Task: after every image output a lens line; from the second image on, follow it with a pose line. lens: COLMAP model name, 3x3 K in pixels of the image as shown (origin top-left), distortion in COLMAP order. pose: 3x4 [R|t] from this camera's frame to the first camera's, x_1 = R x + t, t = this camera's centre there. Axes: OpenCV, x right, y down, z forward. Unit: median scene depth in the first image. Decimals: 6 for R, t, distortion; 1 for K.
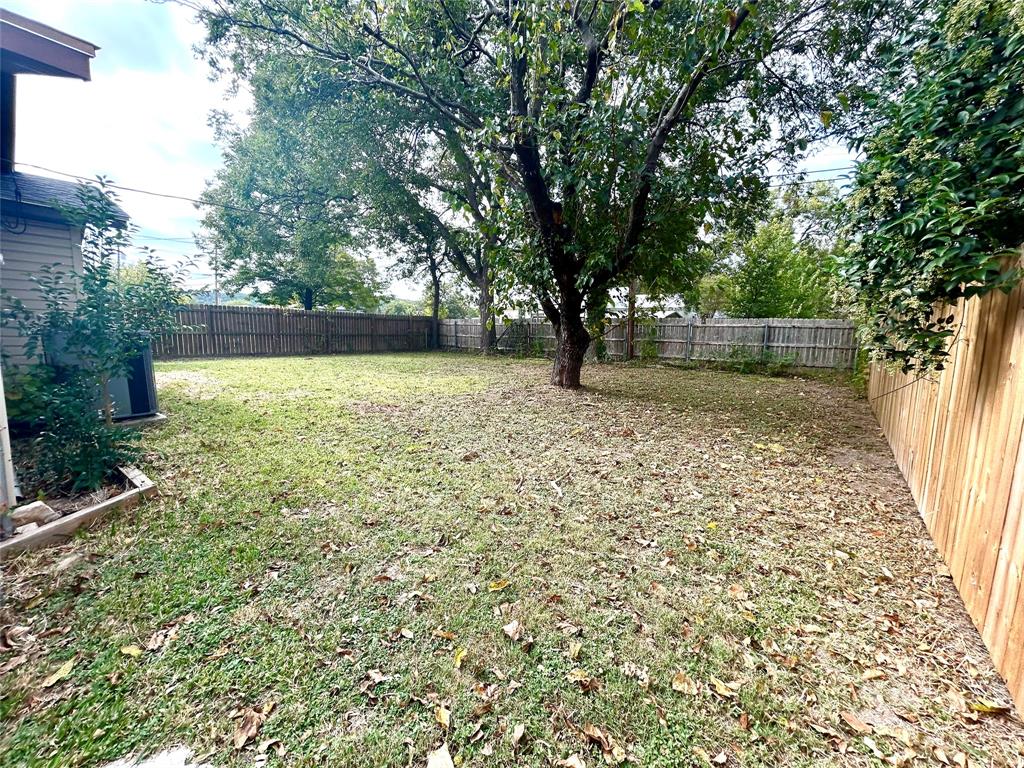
lens RADIAL K [[411.5, 0, 515.7], [0, 411.5, 385.3], [0, 0, 1]] dist [-0.004548, 0.002030]
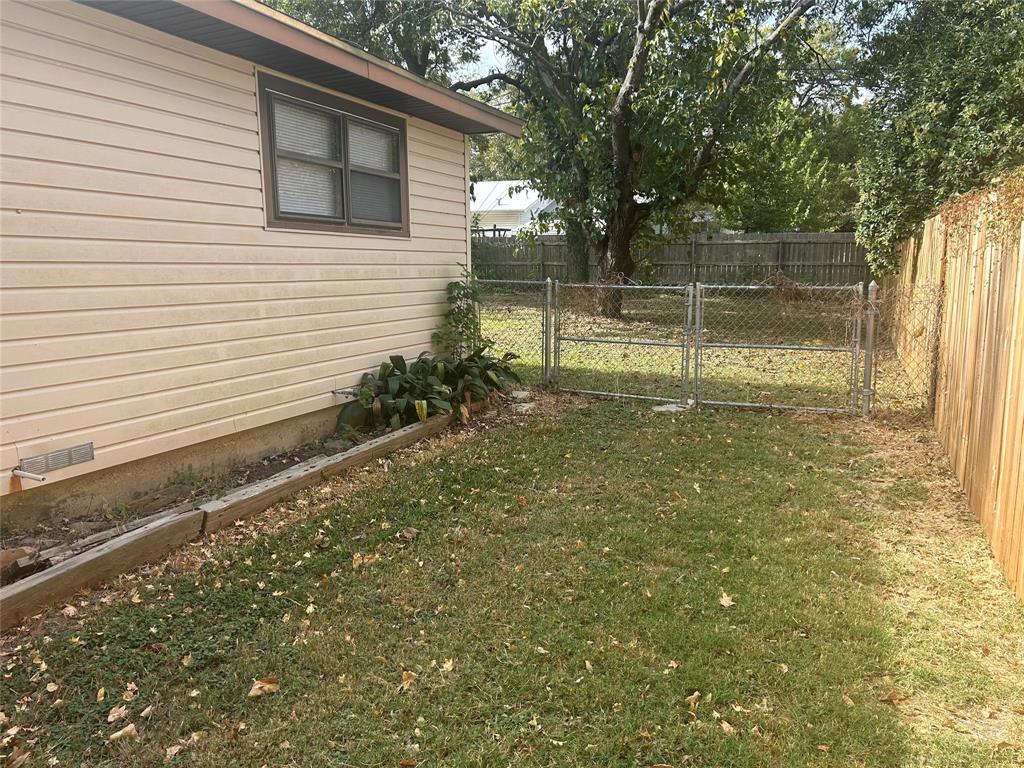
lens RADIAL K [[775.9, 0, 511.6], [0, 775.9, 387.2], [0, 0, 1]] dist [0.035618, 0.001113]
pose [[0.966586, -0.073727, 0.245510, -0.344211], [0.063345, 0.996742, 0.049930, 0.038868], [-0.248391, -0.032710, 0.968107, -0.430514]]
